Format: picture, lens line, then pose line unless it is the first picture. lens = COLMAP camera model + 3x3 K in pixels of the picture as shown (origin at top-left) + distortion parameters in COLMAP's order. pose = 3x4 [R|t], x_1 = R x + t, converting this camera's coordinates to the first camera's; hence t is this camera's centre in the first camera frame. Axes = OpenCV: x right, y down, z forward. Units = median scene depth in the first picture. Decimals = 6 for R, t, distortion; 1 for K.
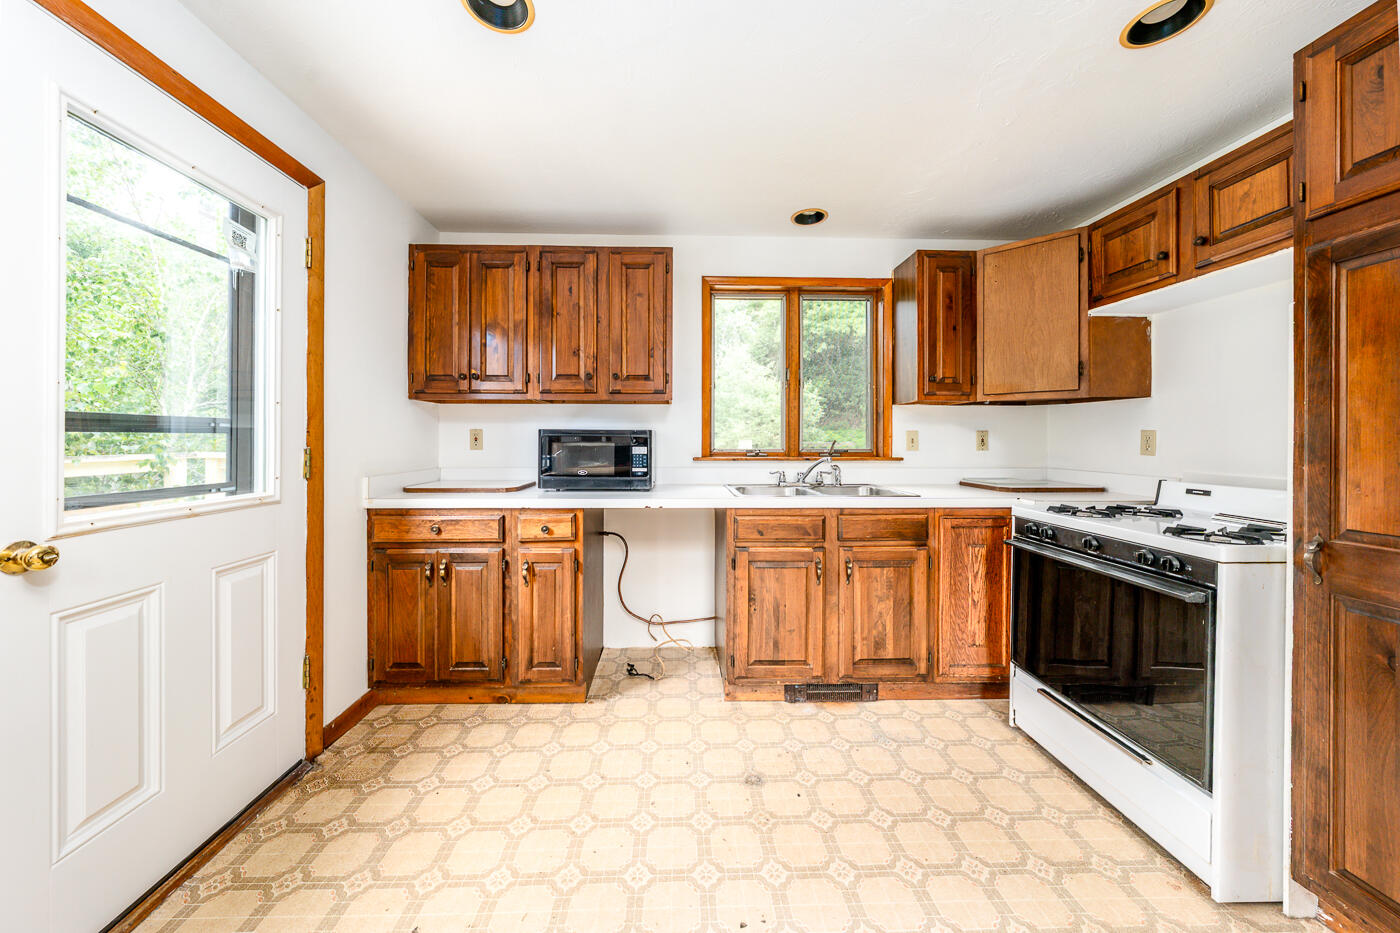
lens RADIAL K [[480.1, 0, 686.0], [0, 480.1, 440.4], [0, 0, 1]] dist [-0.001843, 0.000141]
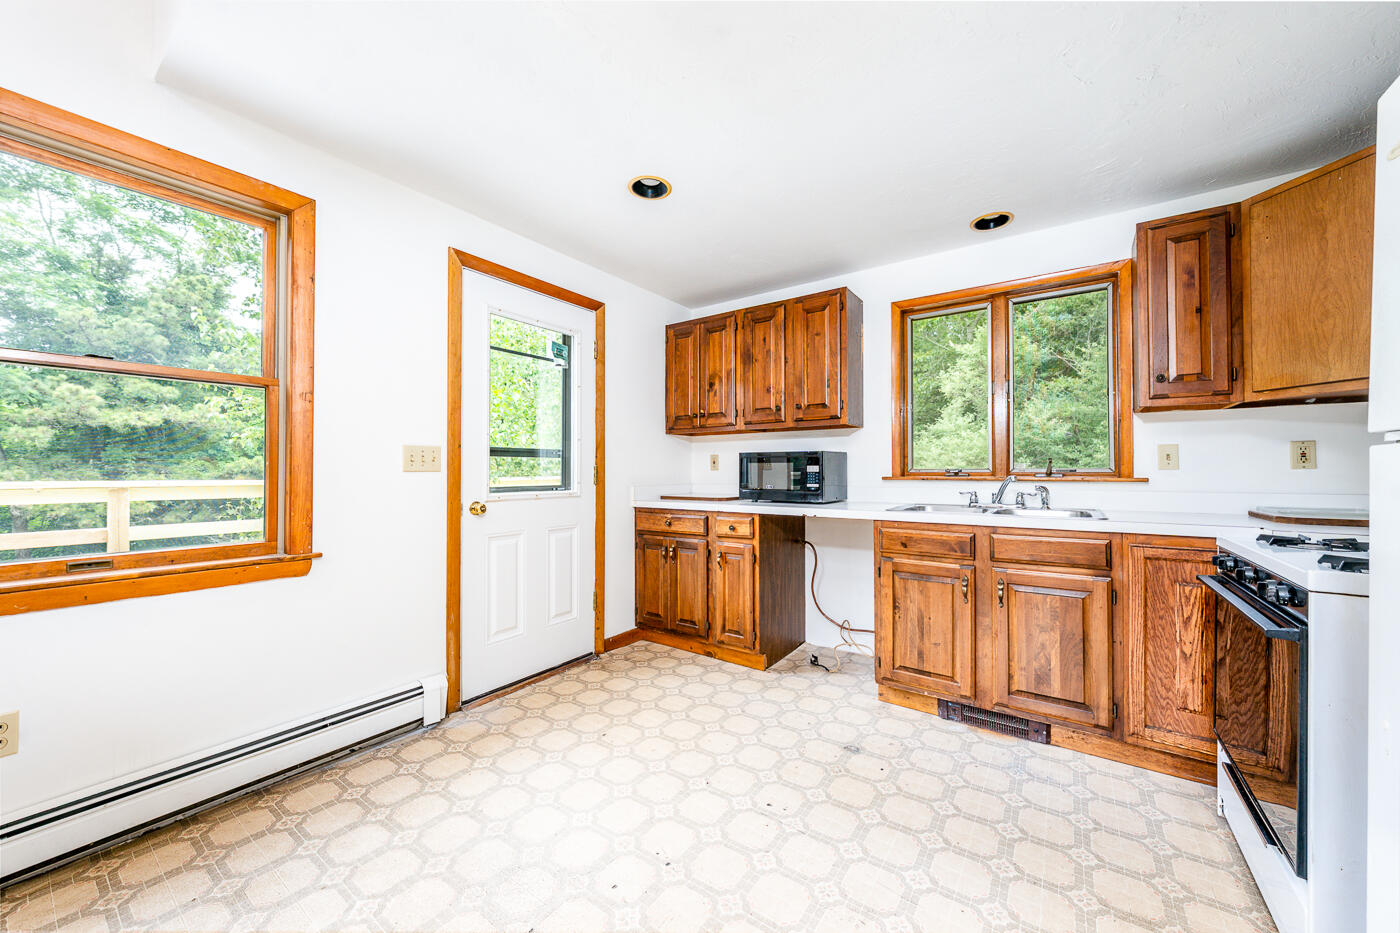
lens RADIAL K [[510.4, 0, 705.8], [0, 510.4, 465.9], [0, 0, 1]] dist [0.000216, -0.000074]
pose [[0.802813, -0.009477, -0.596156, 0.472249], [0.002218, 0.999914, -0.012908, 0.031960], [0.596227, 0.009040, 0.802765, -0.162027]]
